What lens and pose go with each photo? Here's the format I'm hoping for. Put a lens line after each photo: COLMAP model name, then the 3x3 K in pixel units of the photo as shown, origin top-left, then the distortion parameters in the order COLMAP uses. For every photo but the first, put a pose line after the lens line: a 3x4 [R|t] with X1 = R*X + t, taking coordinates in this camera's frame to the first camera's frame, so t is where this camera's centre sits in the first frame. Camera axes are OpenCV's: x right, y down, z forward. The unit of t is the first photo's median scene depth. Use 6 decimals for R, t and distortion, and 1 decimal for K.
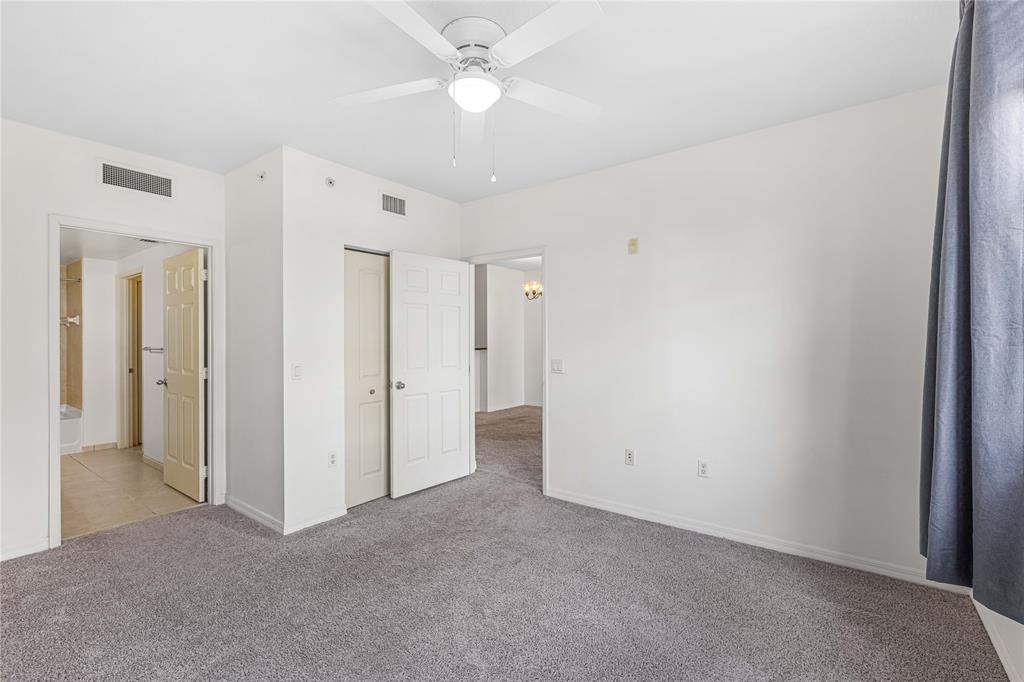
lens RADIAL K [[454.4, 0, 512.3], [0, 454.4, 338.0], [0, 0, 1]] dist [0.000851, 0.000307]
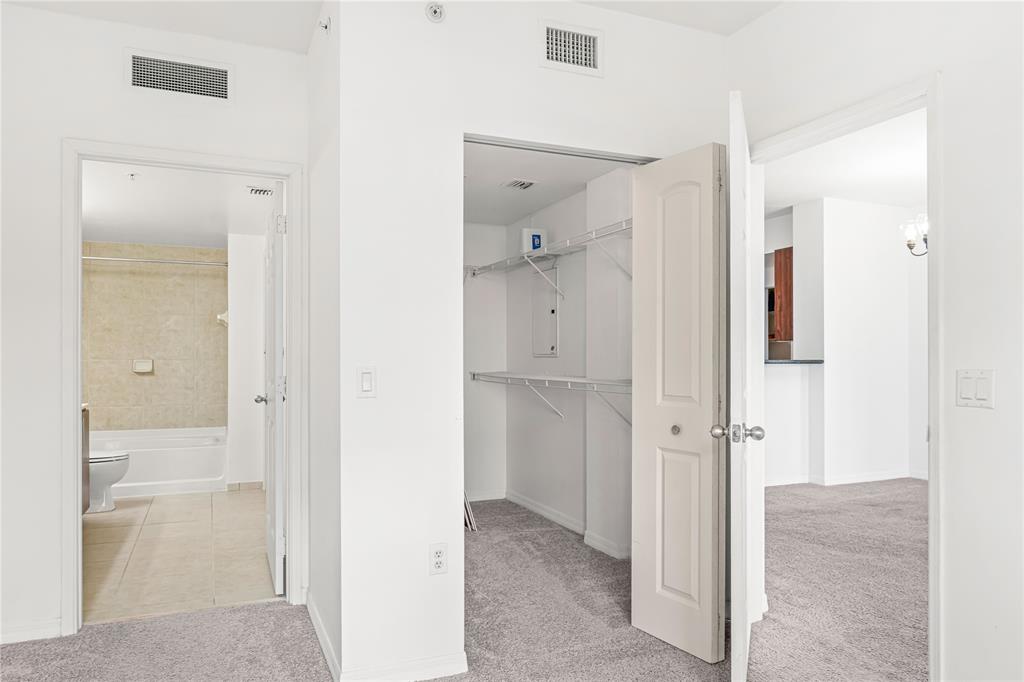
lens RADIAL K [[691.3, 0, 515.6], [0, 691.3, 354.2], [0, 0, 1]] dist [-0.006186, -0.001534]
pose [[0.872263, -0.000106, -0.489037, 0.046902], [-0.000601, 0.999999, -0.001288, 0.034519], [0.489037, 0.001418, 0.872262, 0.319876]]
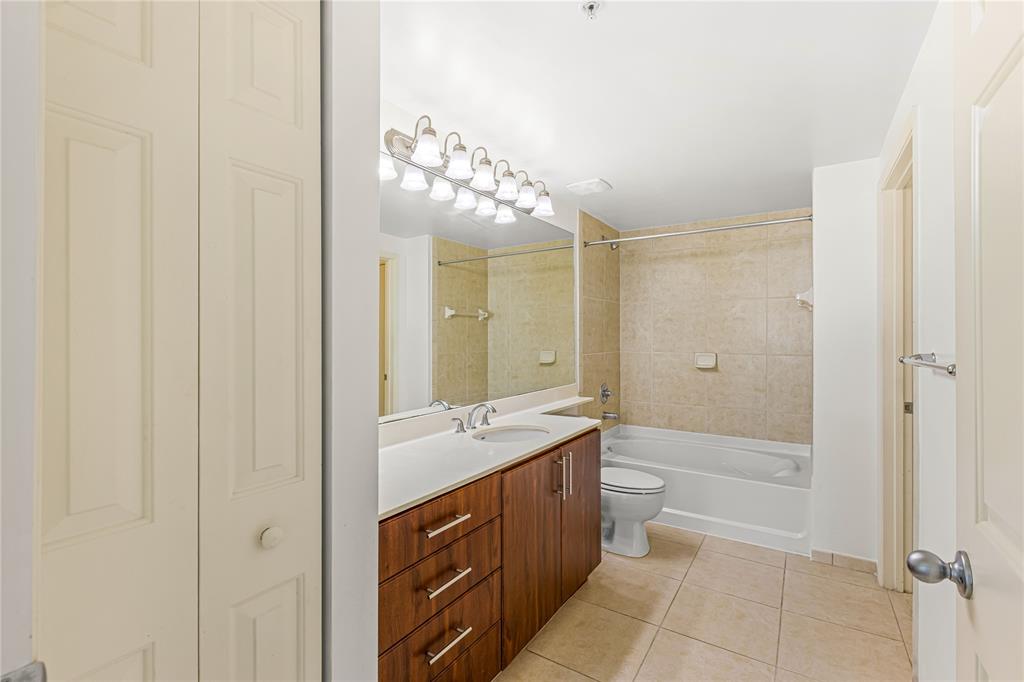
lens RADIAL K [[454.4, 0, 512.3], [0, 454.4, 338.0], [0, 0, 1]] dist [0.000851, 0.000307]
pose [[0.071456, 0.003320, -0.997438, -0.644572], [0.000743, 0.999994, 0.003382, 0.010016], [0.997443, -0.000982, 0.071453, 0.872056]]
